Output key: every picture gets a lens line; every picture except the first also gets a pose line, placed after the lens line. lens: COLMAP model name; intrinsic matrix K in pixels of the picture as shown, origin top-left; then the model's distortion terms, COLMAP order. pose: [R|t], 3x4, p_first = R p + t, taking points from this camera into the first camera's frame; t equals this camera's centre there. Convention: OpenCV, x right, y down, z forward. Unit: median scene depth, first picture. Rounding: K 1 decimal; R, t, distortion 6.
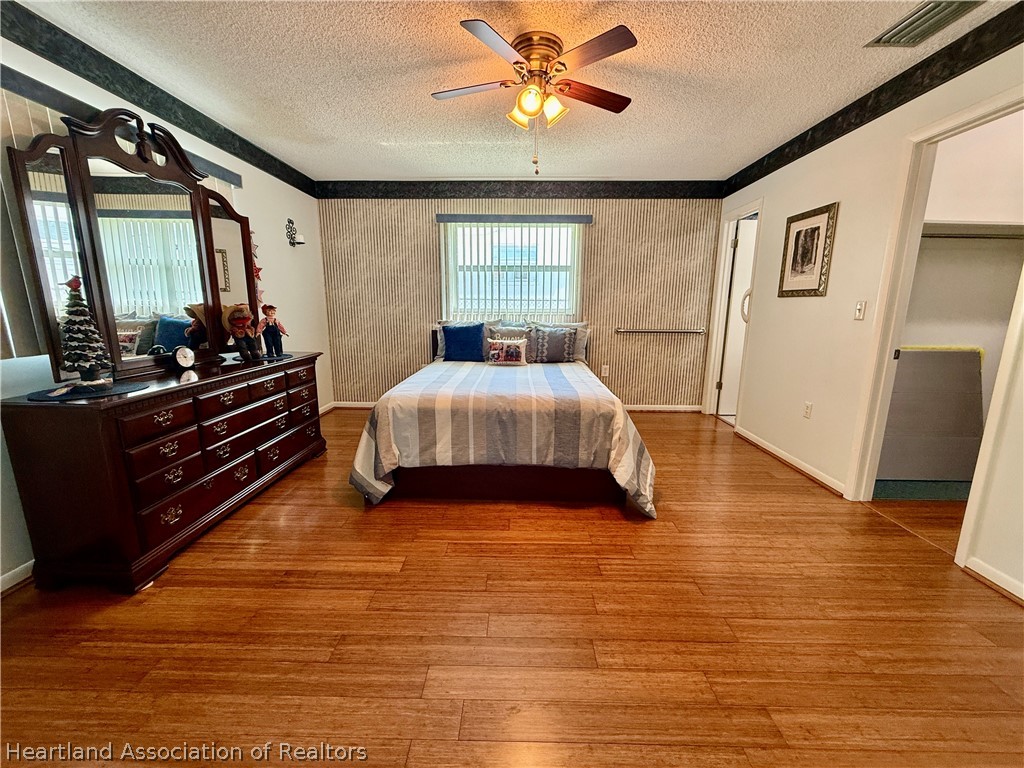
lens RADIAL K [[408.1, 0, 510.3], [0, 408.1, 382.8], [0, 0, 1]] dist [0.001885, -0.000113]
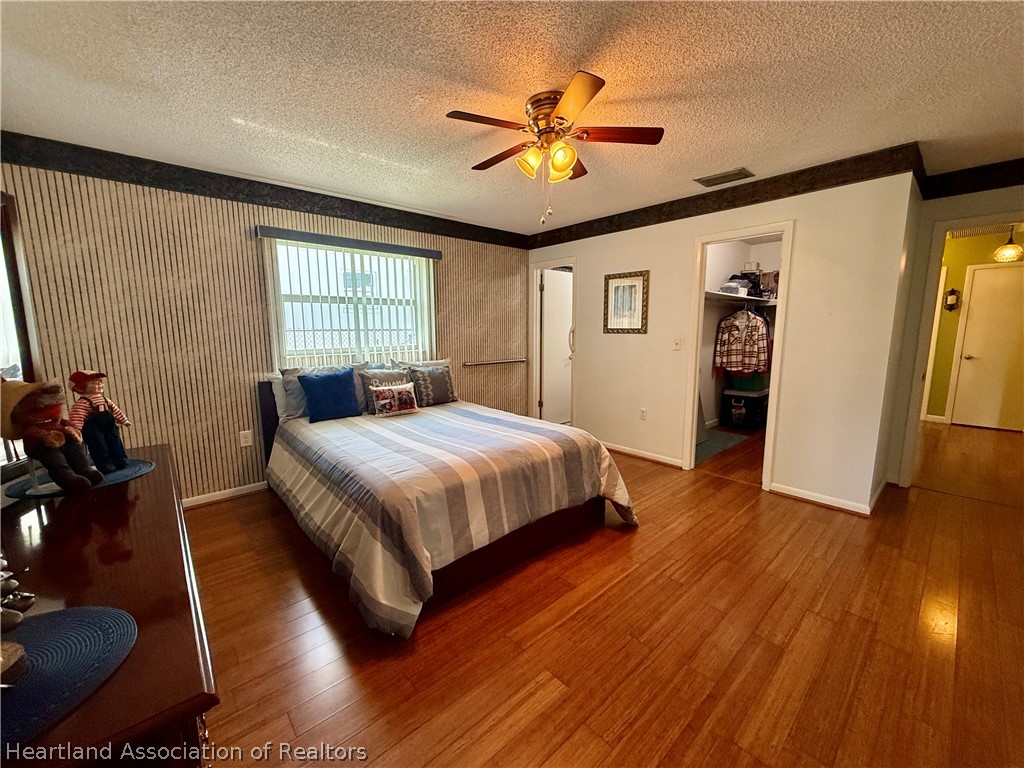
lens RADIAL K [[408.1, 0, 511.3], [0, 408.1, 384.0], [0, 0, 1]] dist [0.001885, -0.000113]
pose [[0.731956, -0.103741, 0.673408, -0.480167], [0.137068, 0.990555, 0.003614, -0.092228], [-0.667422, 0.089658, 0.739262, 0.233524]]
